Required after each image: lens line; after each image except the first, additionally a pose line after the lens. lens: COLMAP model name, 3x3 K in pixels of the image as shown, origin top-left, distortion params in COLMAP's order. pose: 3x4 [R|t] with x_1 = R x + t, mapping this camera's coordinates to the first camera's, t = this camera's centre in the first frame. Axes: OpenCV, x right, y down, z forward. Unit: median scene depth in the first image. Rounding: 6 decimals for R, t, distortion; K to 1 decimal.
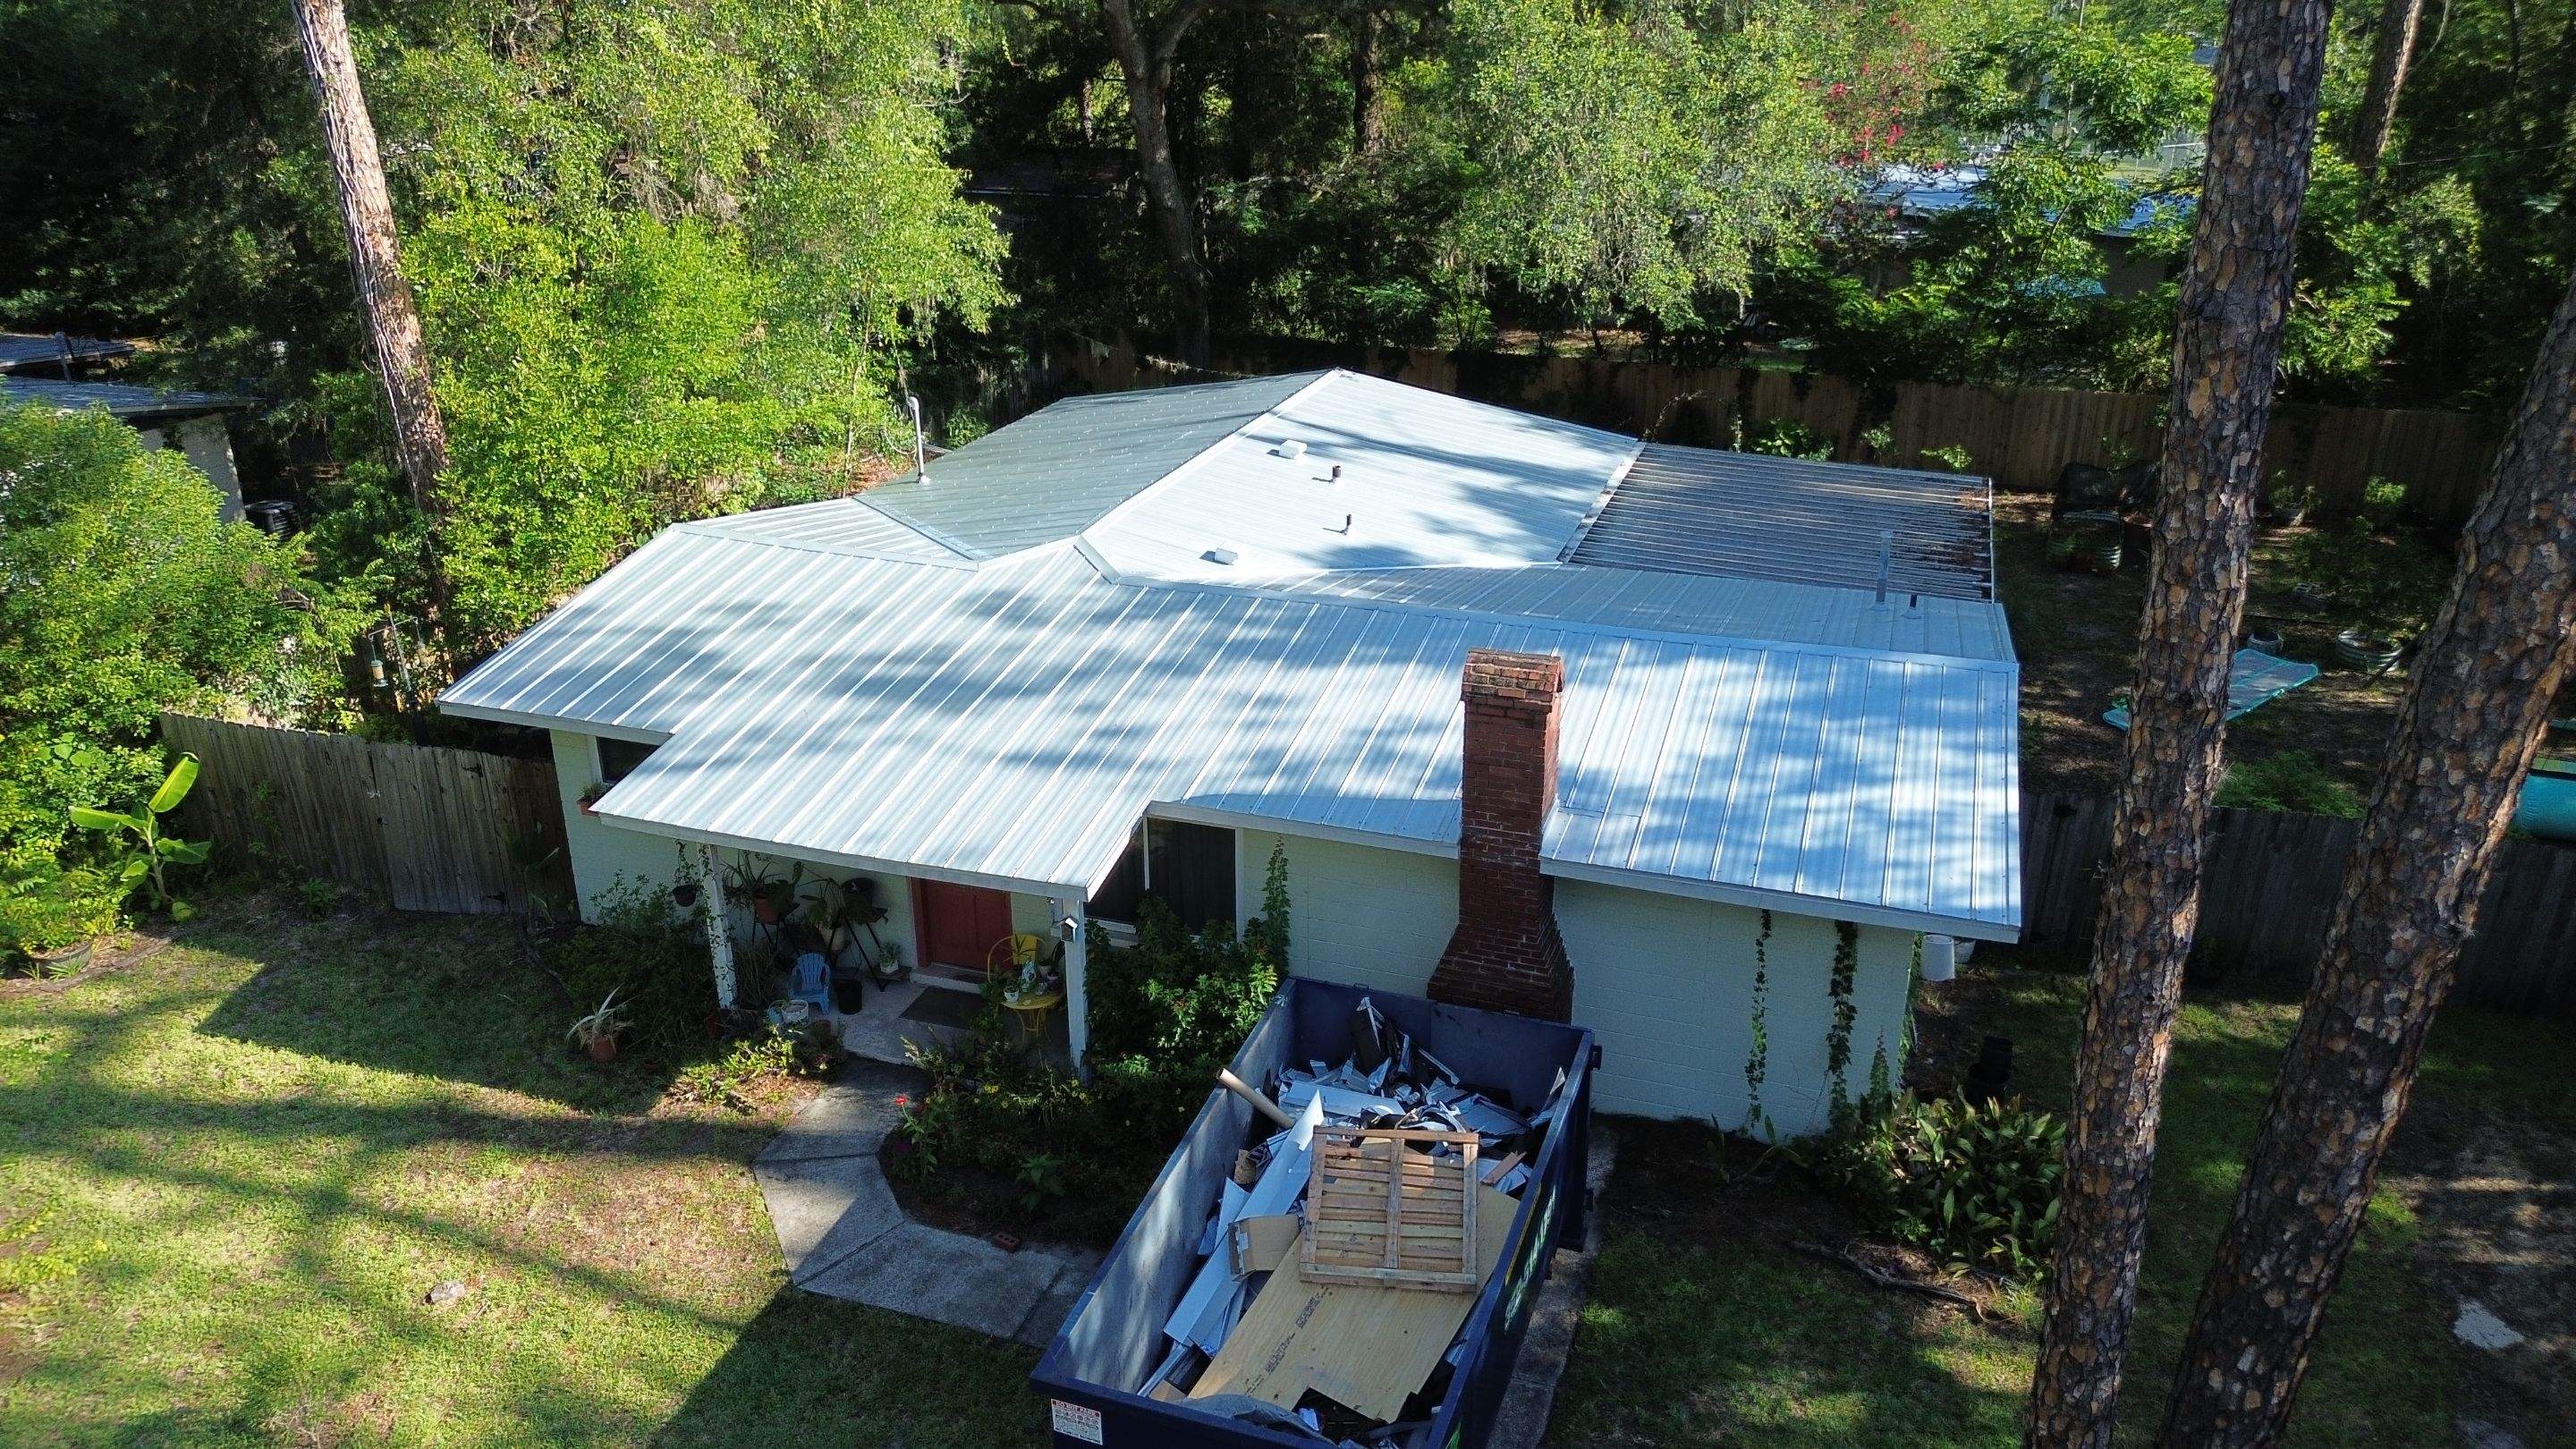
lens RADIAL K [[1803.4, 0, 1298.0], [0, 1803.4, 708.5], [0, 0, 1]] dist [0.069659, -0.064810]
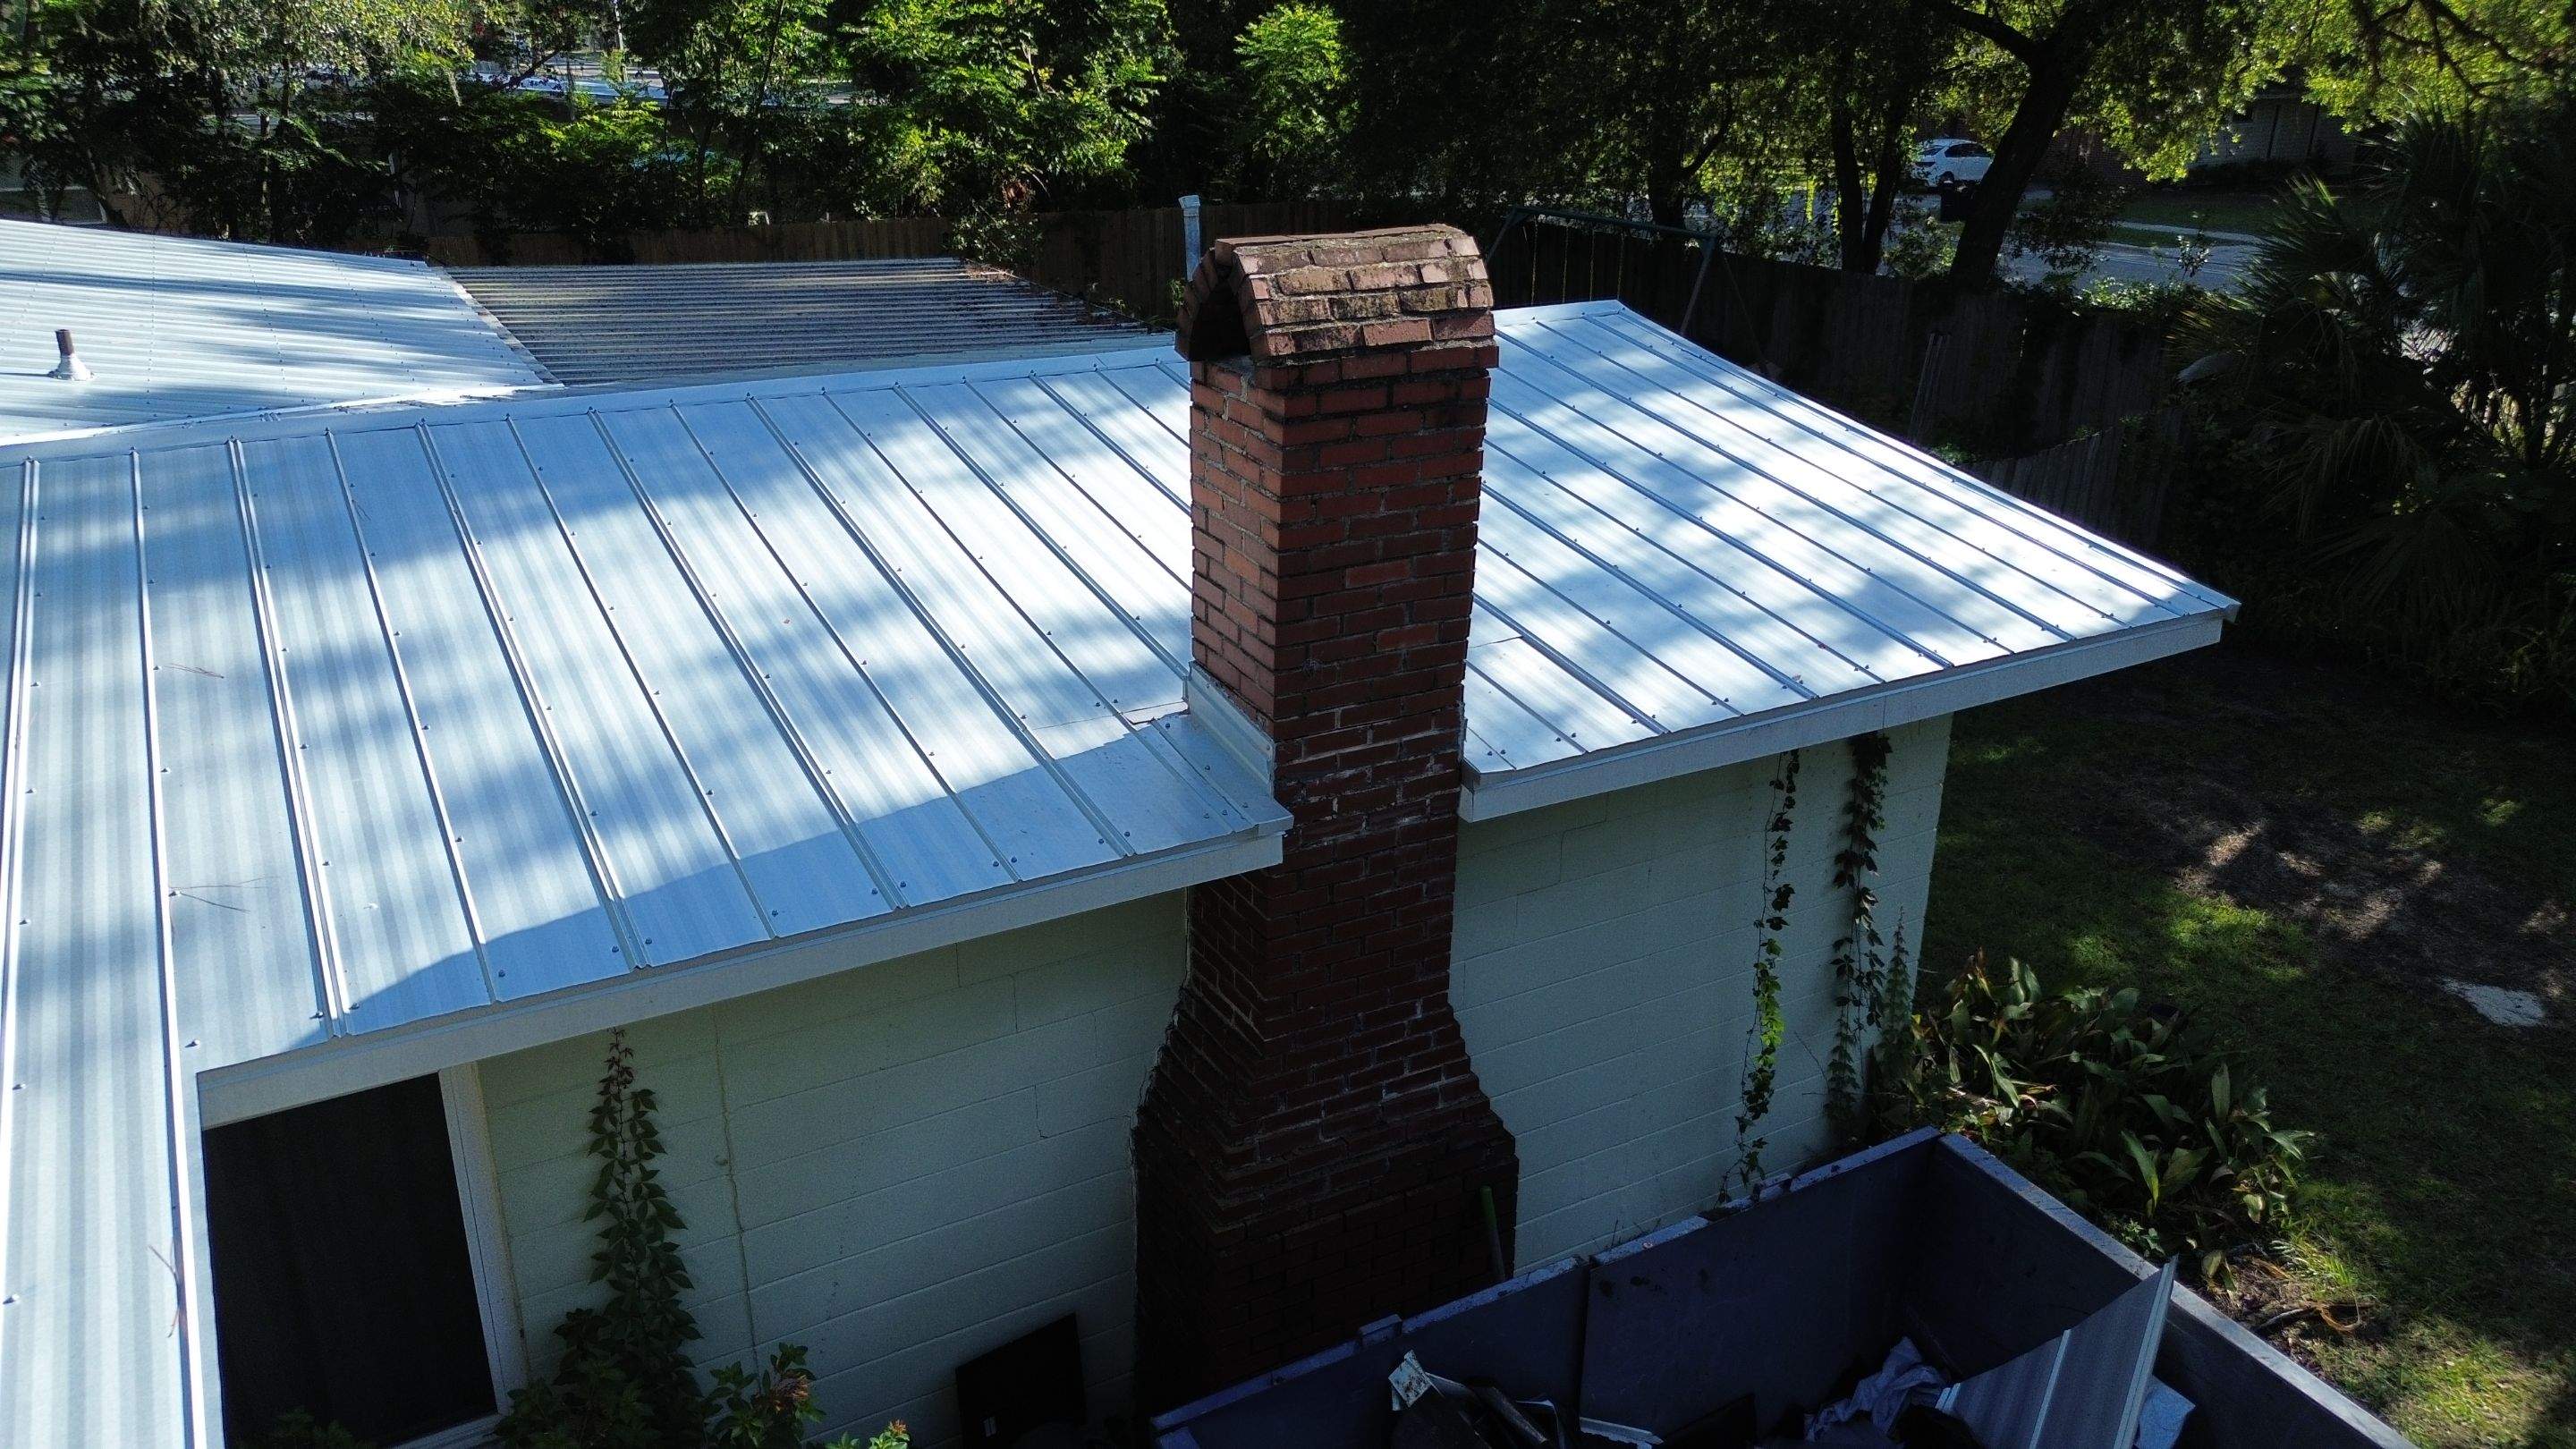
lens RADIAL K [[1803.4, 0, 1269.7], [0, 1803.4, 724.9], [0, 0, 1]] dist [0.069659, -0.064810]
pose [[0.668534, -0.263392, 0.695476, -0.150752], [0.272884, 0.956829, 0.100059, 0.020692], [-0.691807, 0.122892, 0.711548, 0.733616]]
